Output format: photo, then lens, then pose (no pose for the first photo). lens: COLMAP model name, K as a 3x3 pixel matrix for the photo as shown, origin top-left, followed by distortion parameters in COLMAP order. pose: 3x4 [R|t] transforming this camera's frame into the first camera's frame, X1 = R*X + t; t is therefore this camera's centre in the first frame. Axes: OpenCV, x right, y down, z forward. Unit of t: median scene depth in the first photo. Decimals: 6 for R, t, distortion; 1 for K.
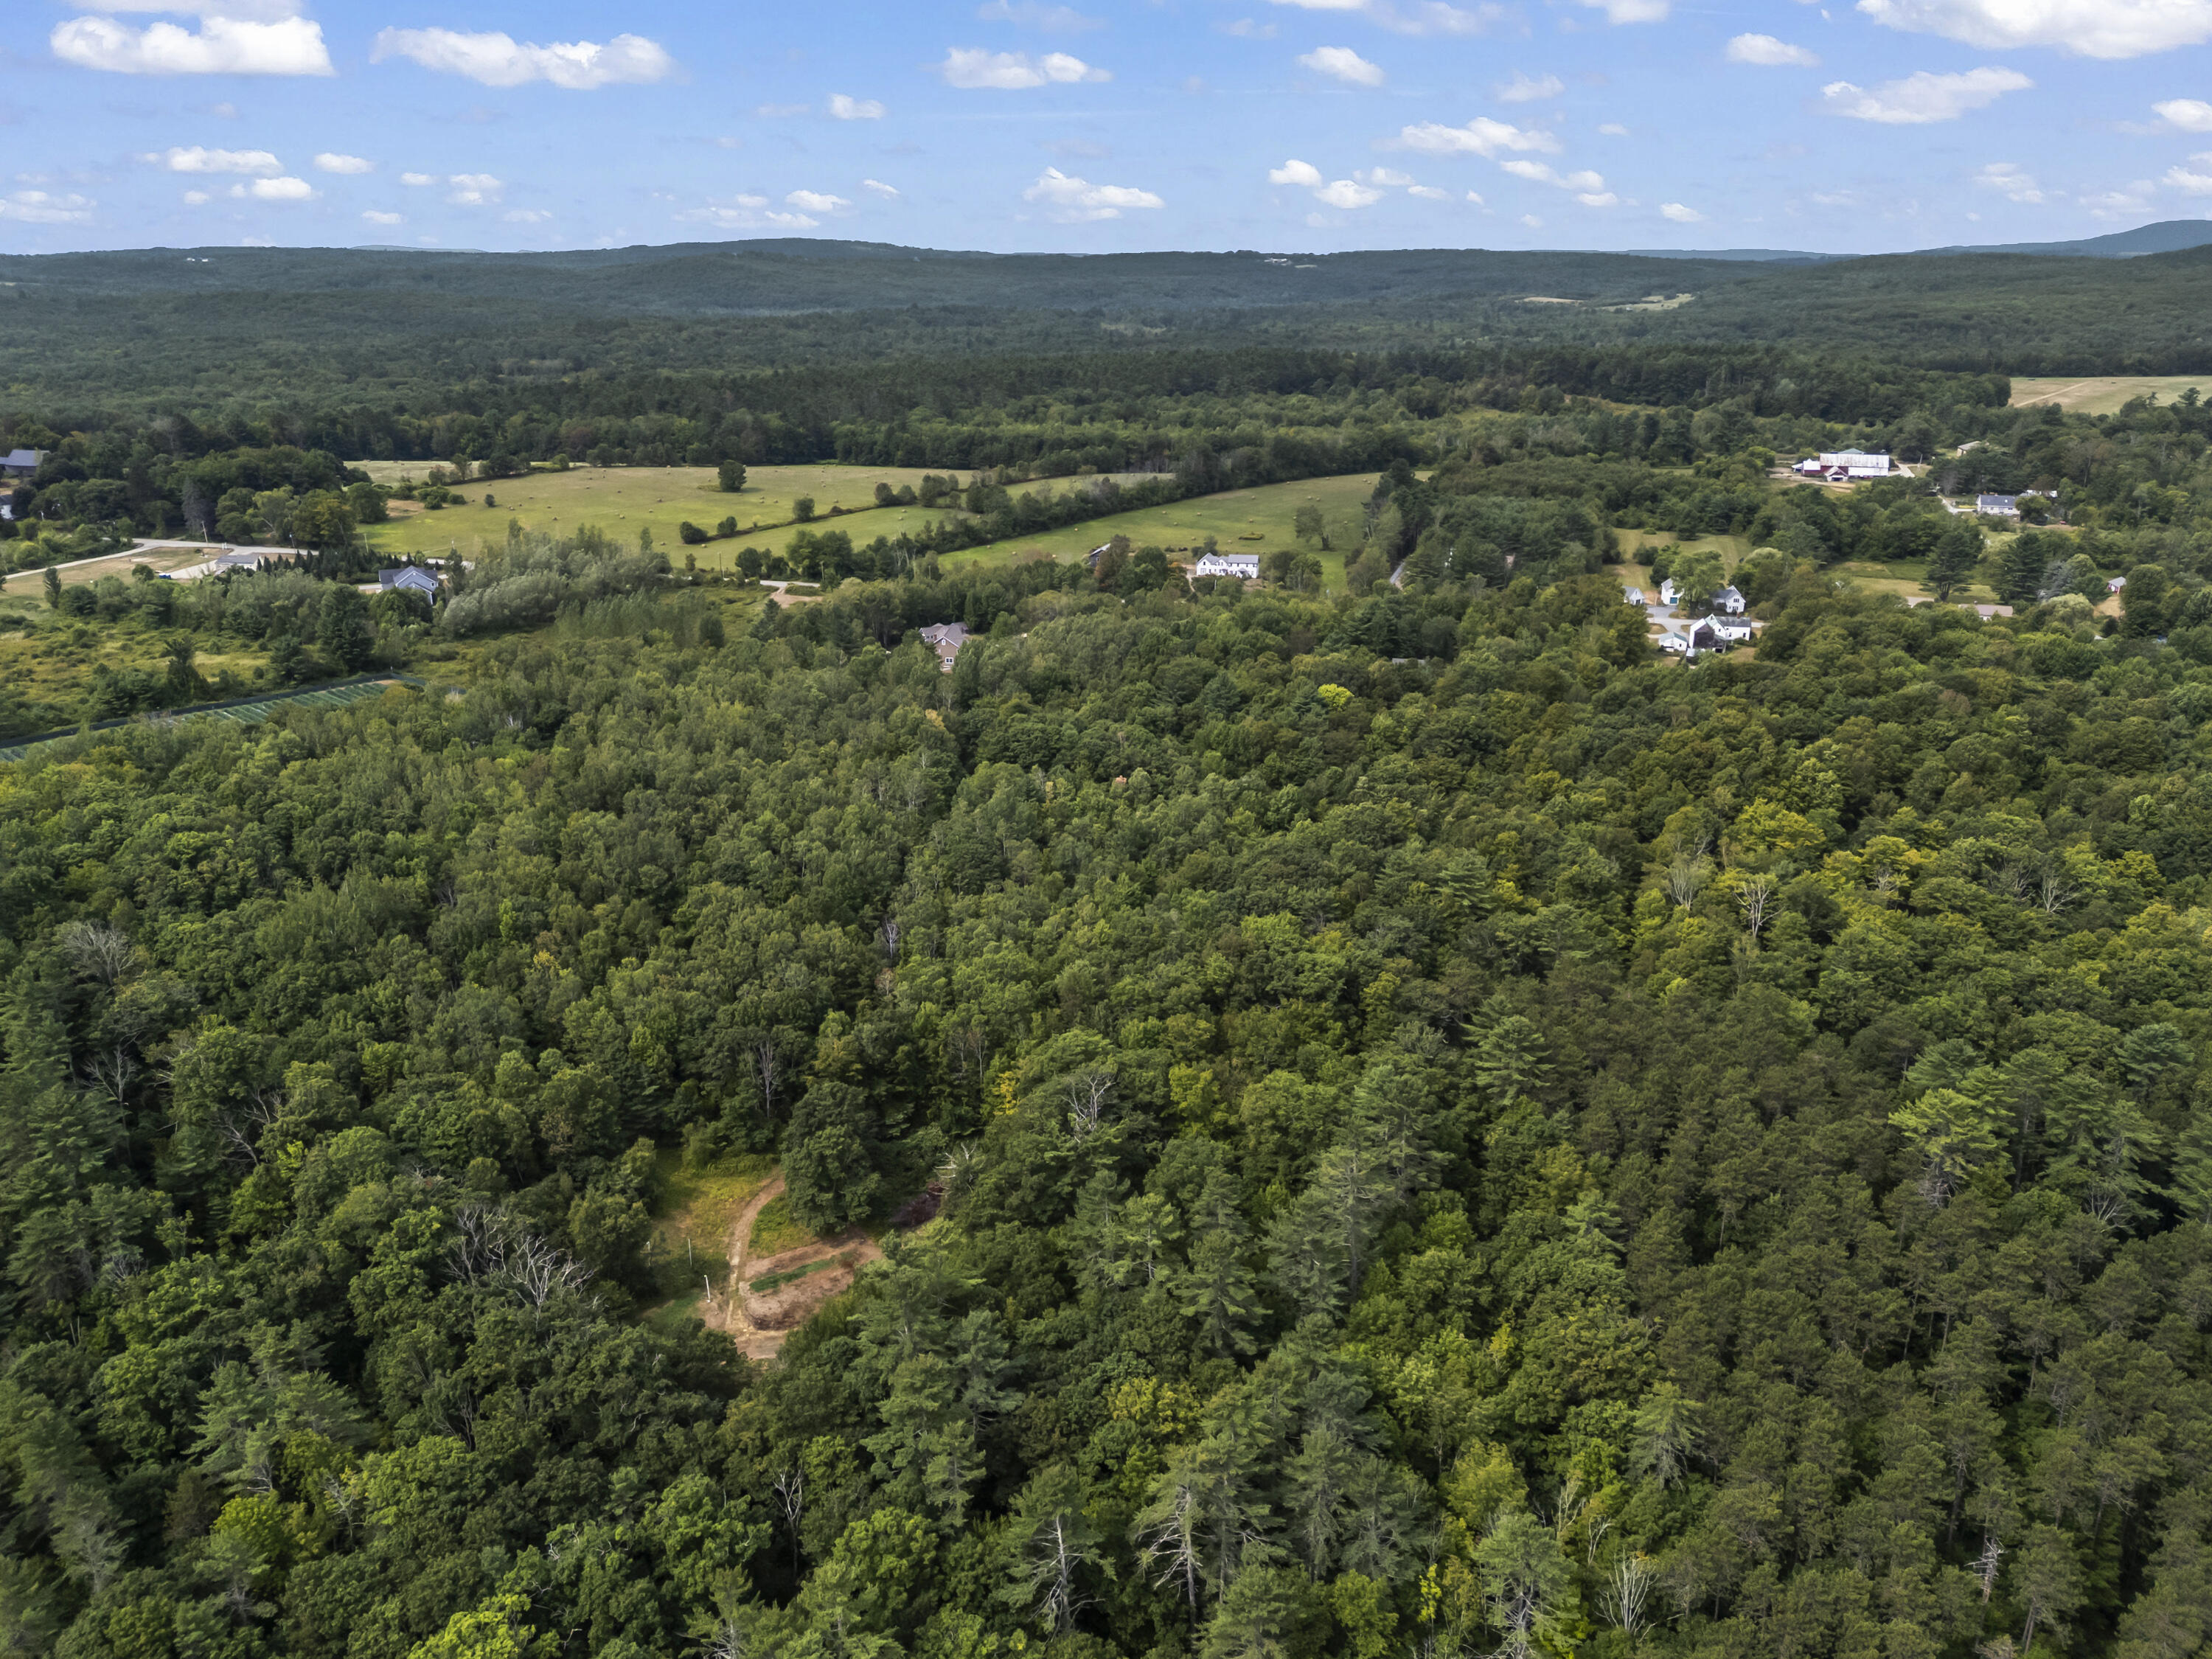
lens RADIAL K [[1585.4, 0, 1116.4], [0, 1585.4, 820.2], [0, 0, 1]] dist [0.073042, -0.069389]
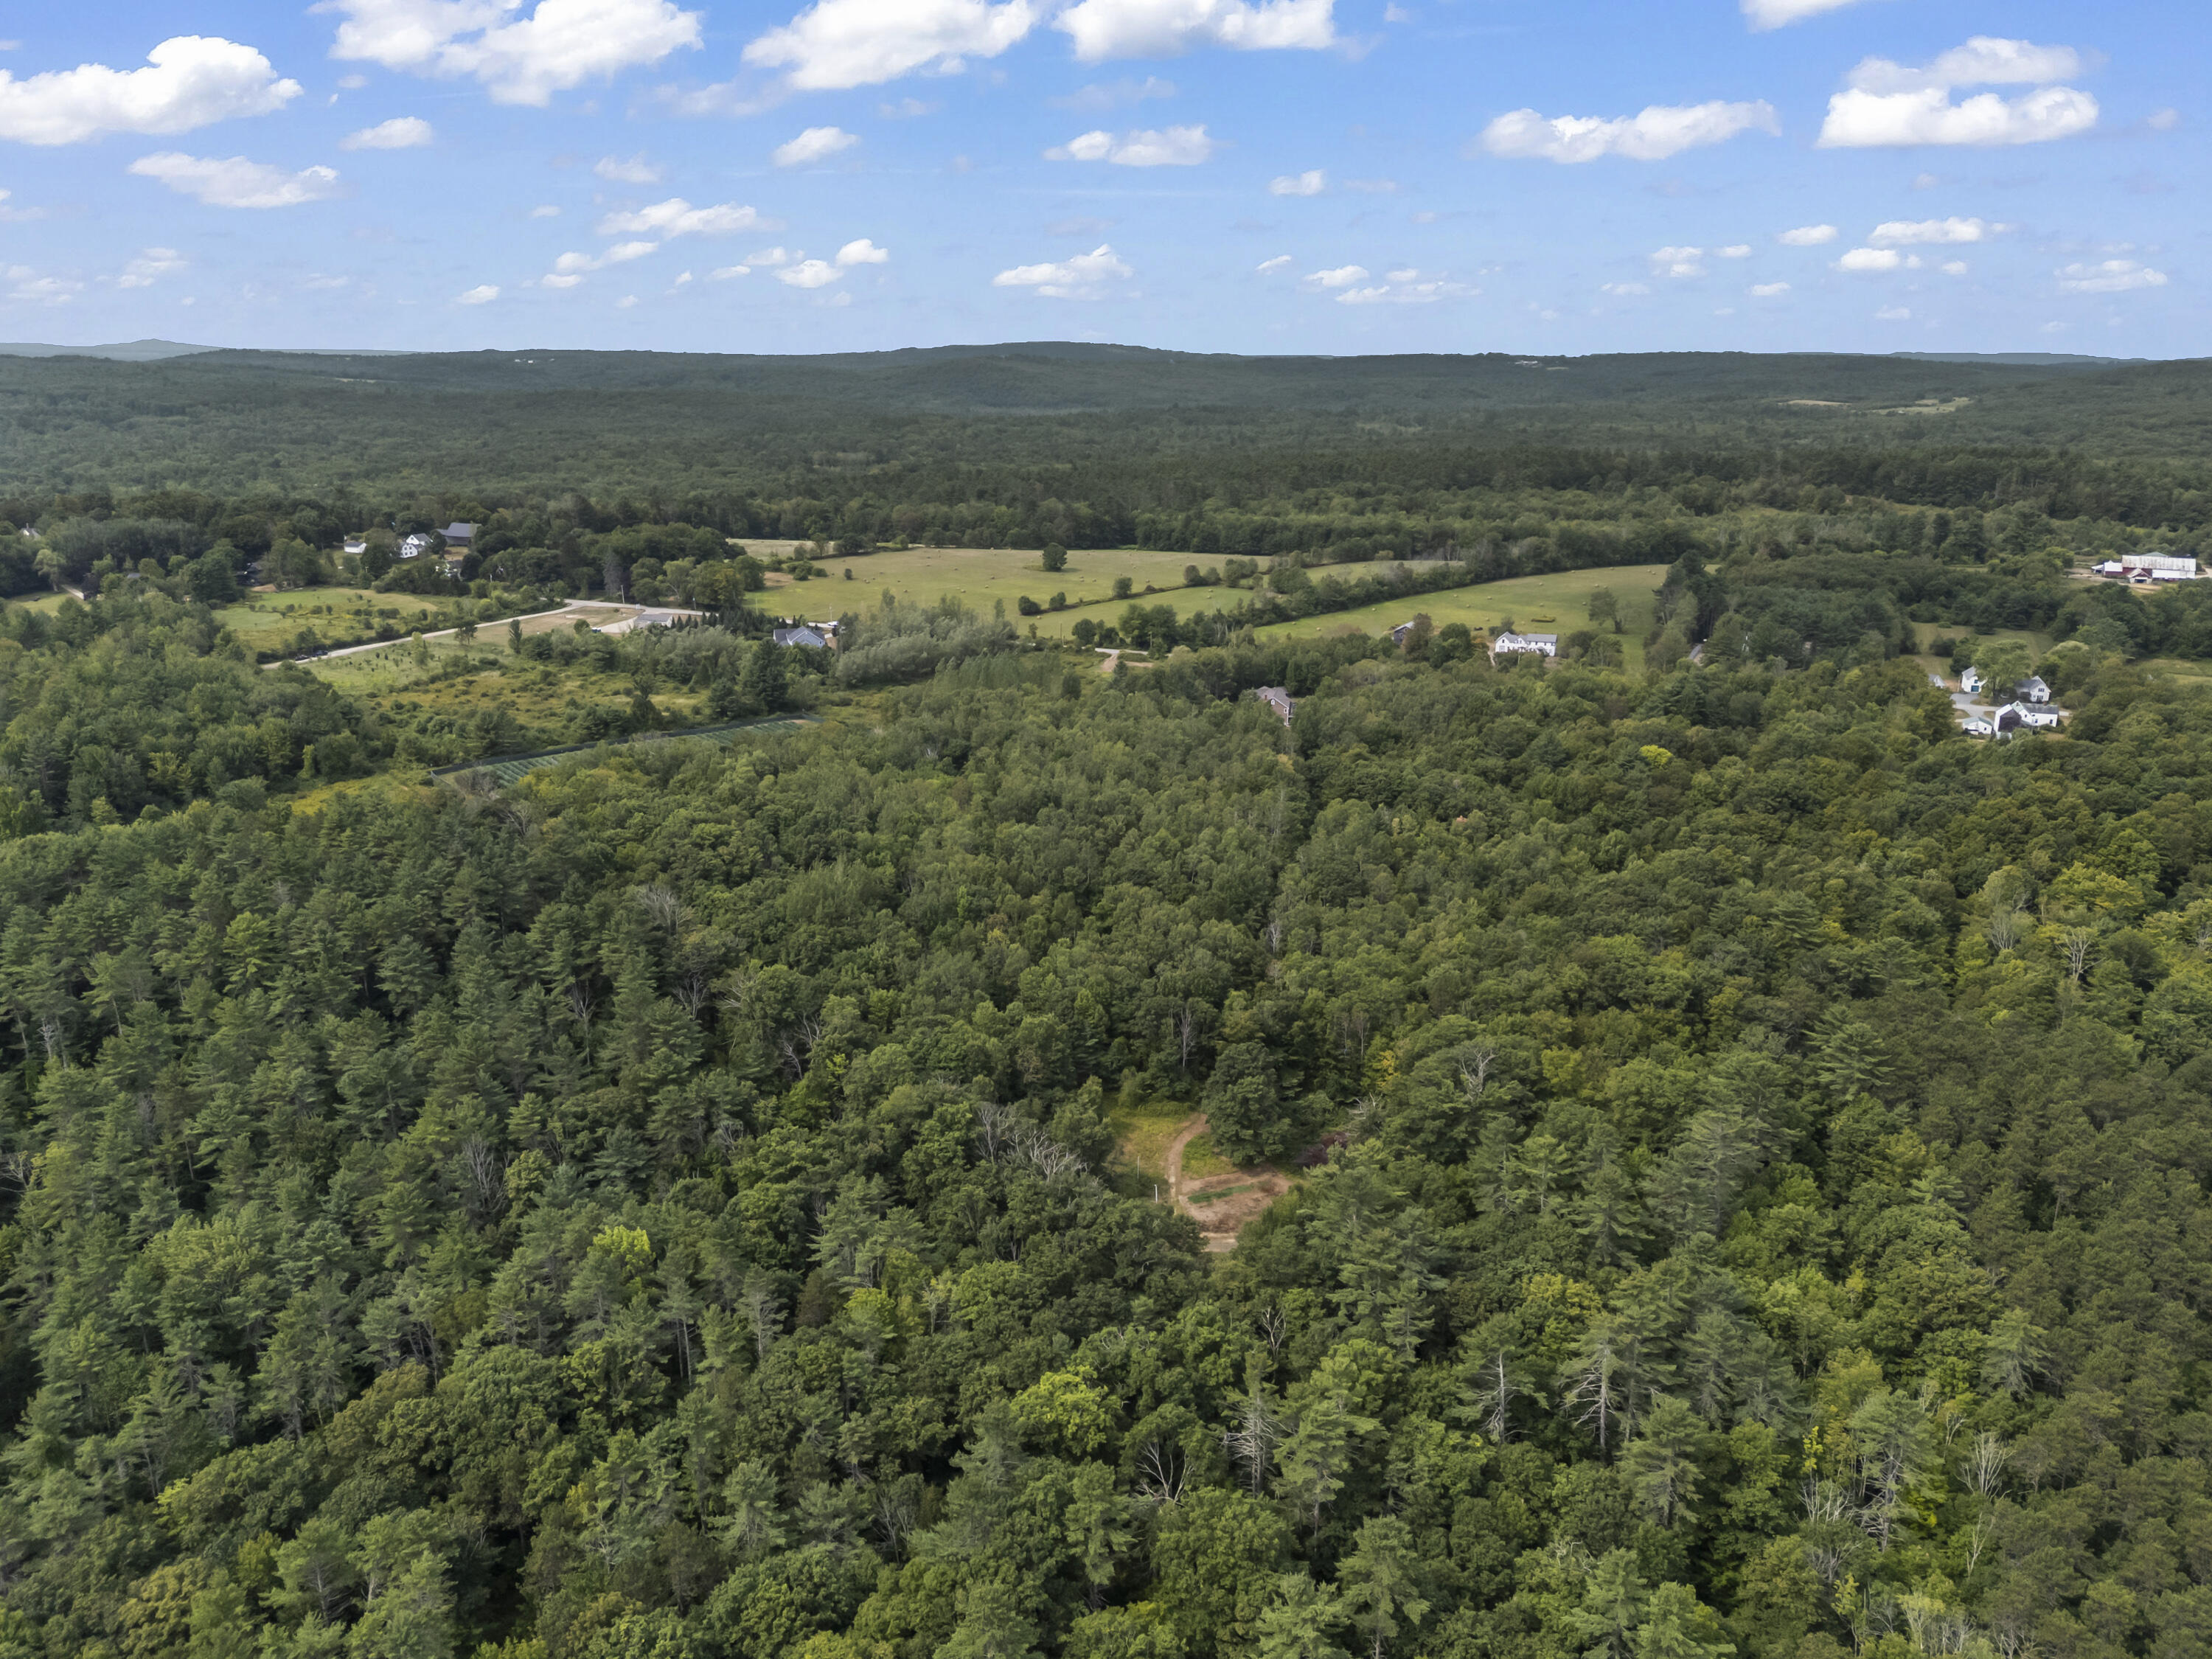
lens RADIAL K [[1585.4, 0, 1116.4], [0, 1585.4, 820.2], [0, 0, 1]] dist [0.073042, -0.069389]
pose [[0.990110, 0.042895, -0.133573, -0.093800], [-0.050455, 0.997280, -0.053734, 0.050406], [0.130904, 0.059942, 0.989581, -0.154993]]
